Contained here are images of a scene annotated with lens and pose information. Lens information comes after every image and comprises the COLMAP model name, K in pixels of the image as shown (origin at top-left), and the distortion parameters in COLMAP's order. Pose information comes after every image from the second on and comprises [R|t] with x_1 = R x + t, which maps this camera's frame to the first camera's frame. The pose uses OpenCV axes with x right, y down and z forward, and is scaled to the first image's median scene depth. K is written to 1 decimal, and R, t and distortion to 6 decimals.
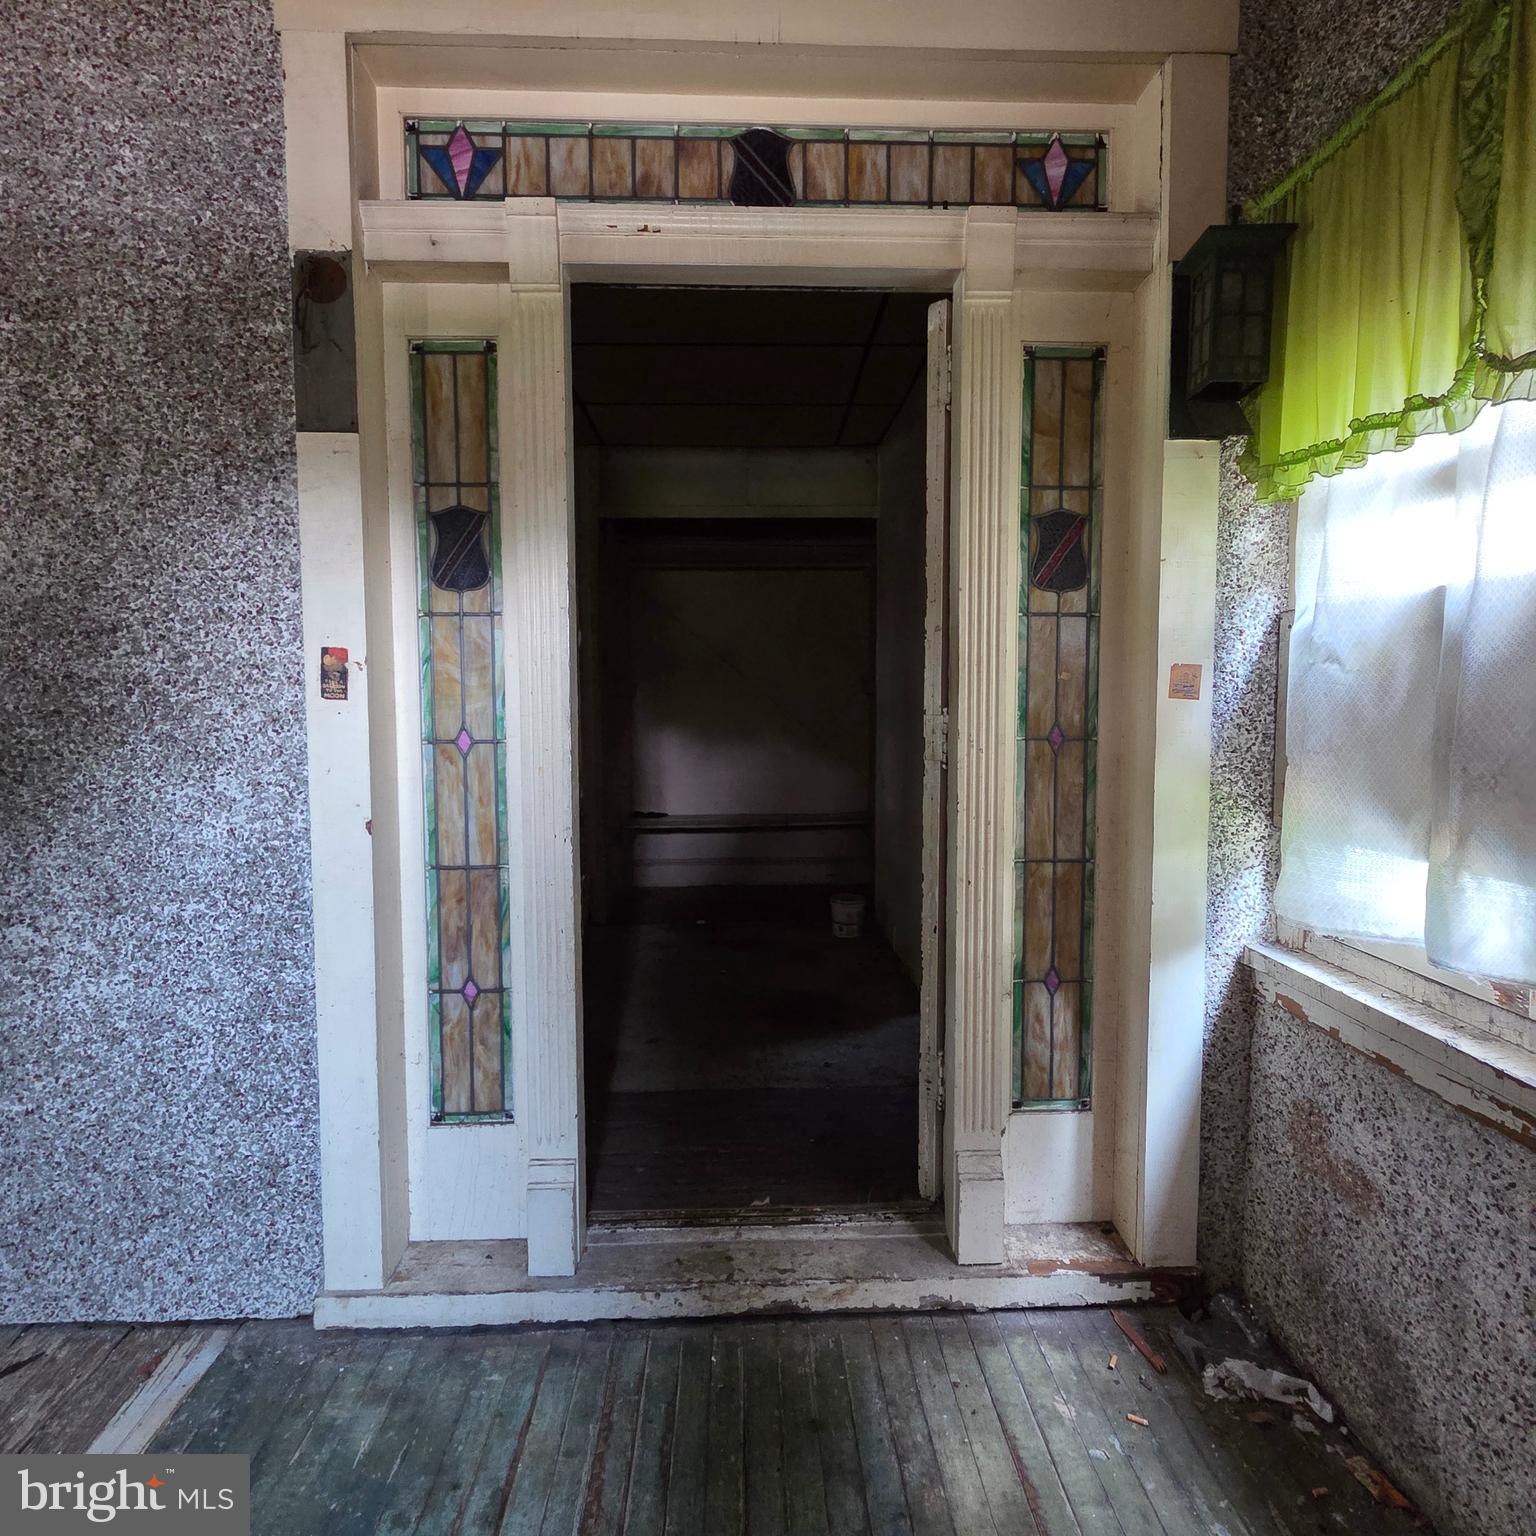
lens RADIAL K [[845.6, 0, 768.4], [0, 845.6, 757.6], [0, 0, 1]] dist [0.002975, -0.001927]
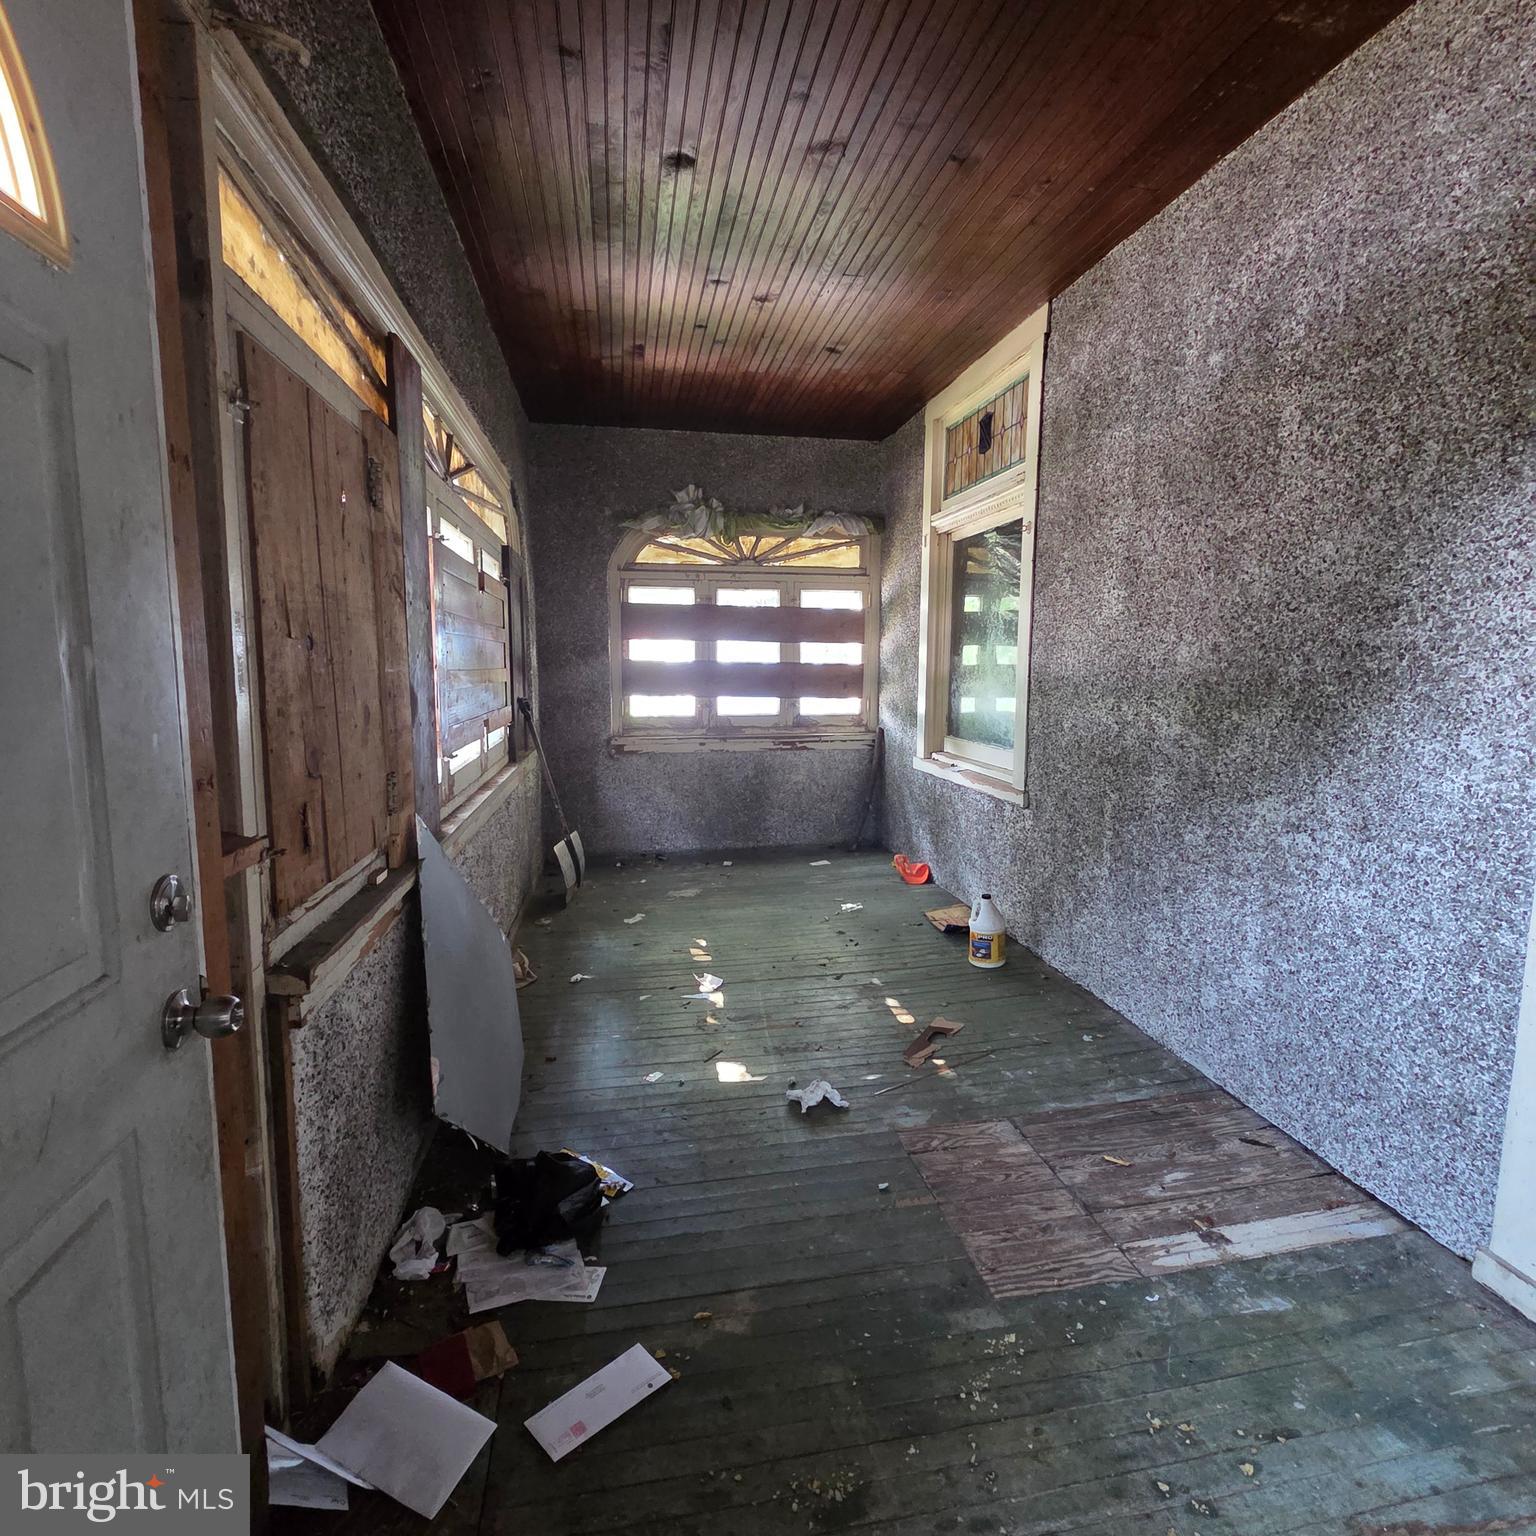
lens RADIAL K [[845.6, 0, 772.5], [0, 845.6, 766.1], [0, 0, 1]] dist [0.002975, -0.001927]
pose [[0.145663, 0.124641, -0.981451, 0.287209], [-0.069081, 0.990892, 0.115587, -0.003065], [0.986920, 0.050963, 0.152947, -0.033861]]
